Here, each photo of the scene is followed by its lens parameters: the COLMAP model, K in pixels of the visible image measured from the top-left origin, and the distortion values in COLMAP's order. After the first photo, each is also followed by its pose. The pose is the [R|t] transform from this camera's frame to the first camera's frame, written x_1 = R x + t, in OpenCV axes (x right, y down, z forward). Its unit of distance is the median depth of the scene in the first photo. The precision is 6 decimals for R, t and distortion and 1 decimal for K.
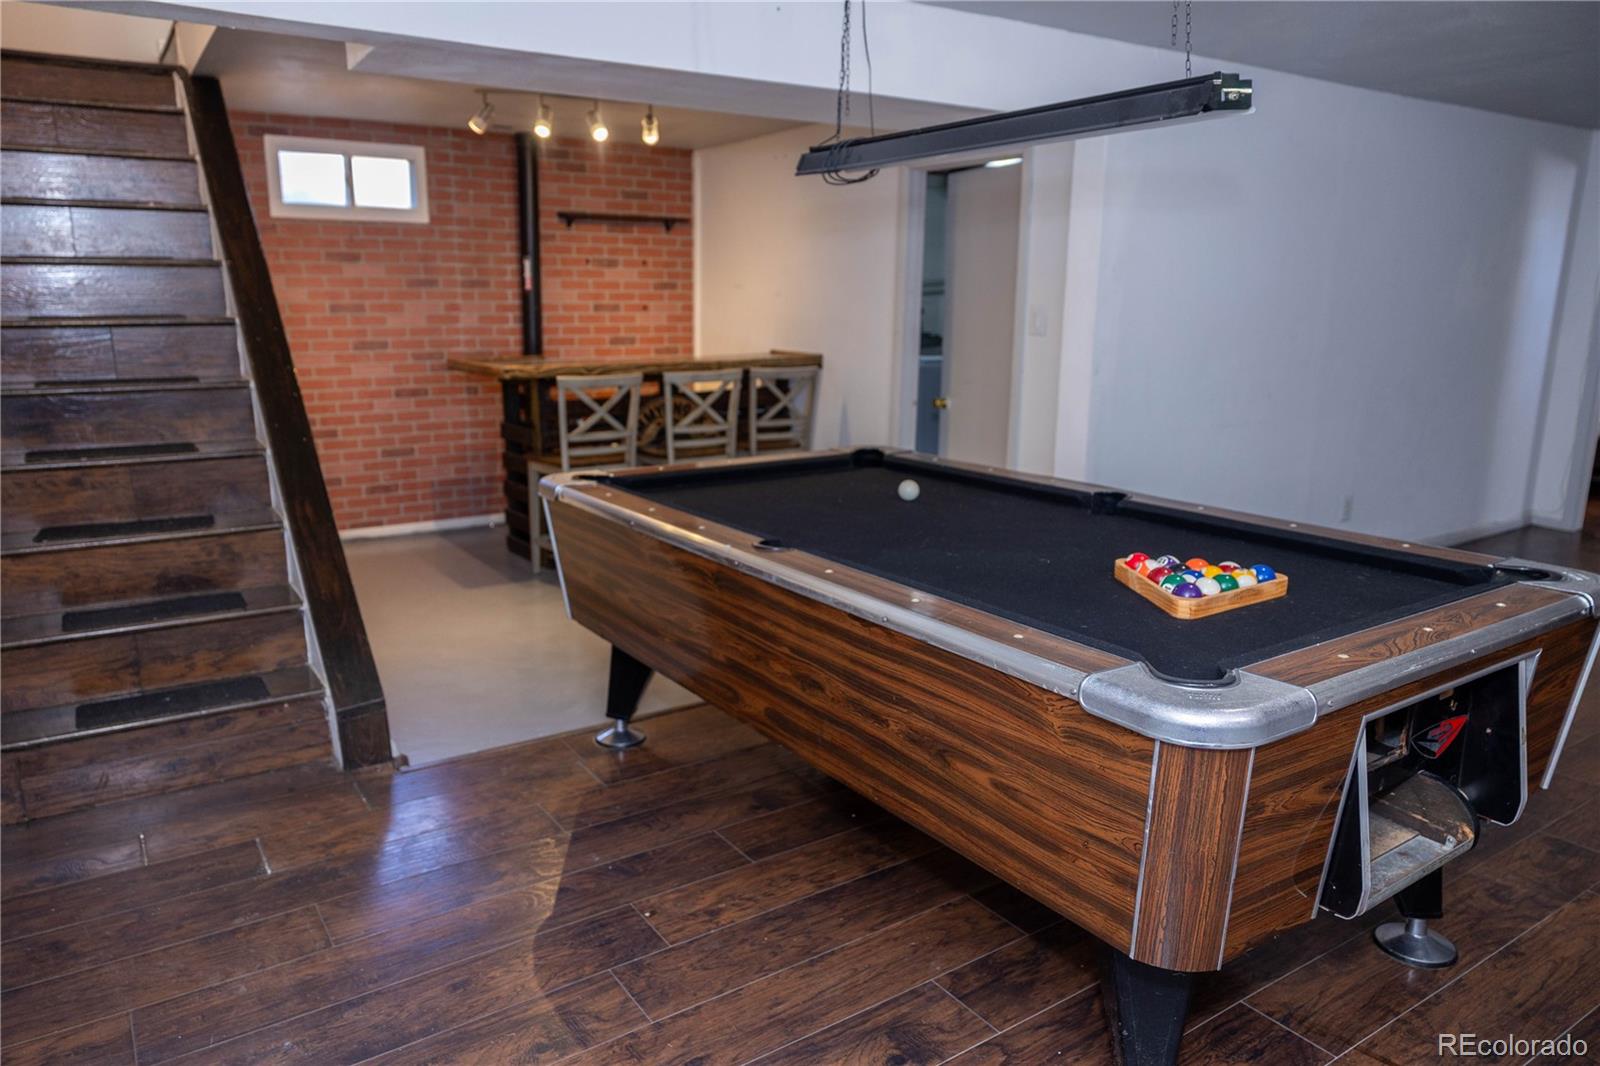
lens RADIAL K [[1081.9, 0, 795.8], [0, 1081.9, 529.3], [0, 0, 1]] dist [0.003463, 0.003651]
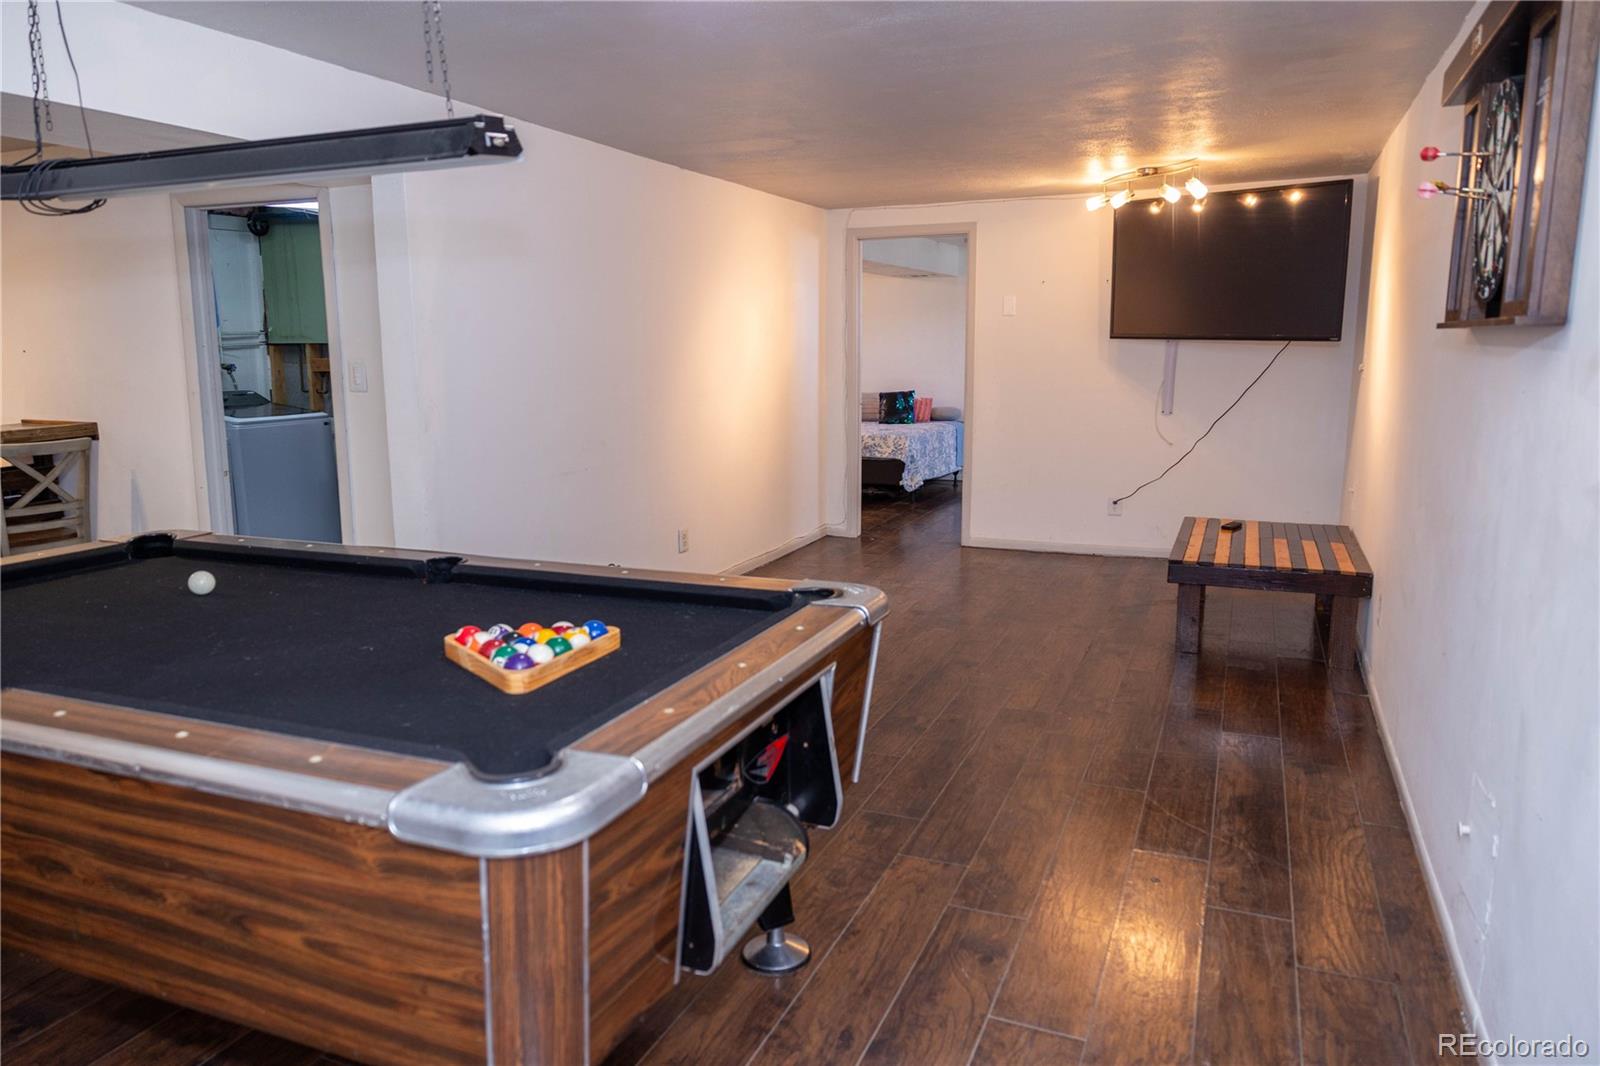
lens RADIAL K [[1081.9, 0, 795.8], [0, 1081.9, 529.3], [0, 0, 1]] dist [0.003463, 0.003651]
pose [[0.838513, -0.102991, 0.535059, 0.075769], [0.127488, 0.991800, -0.008885, -0.018416], [-0.529757, 0.075664, 0.844768, 0.078537]]
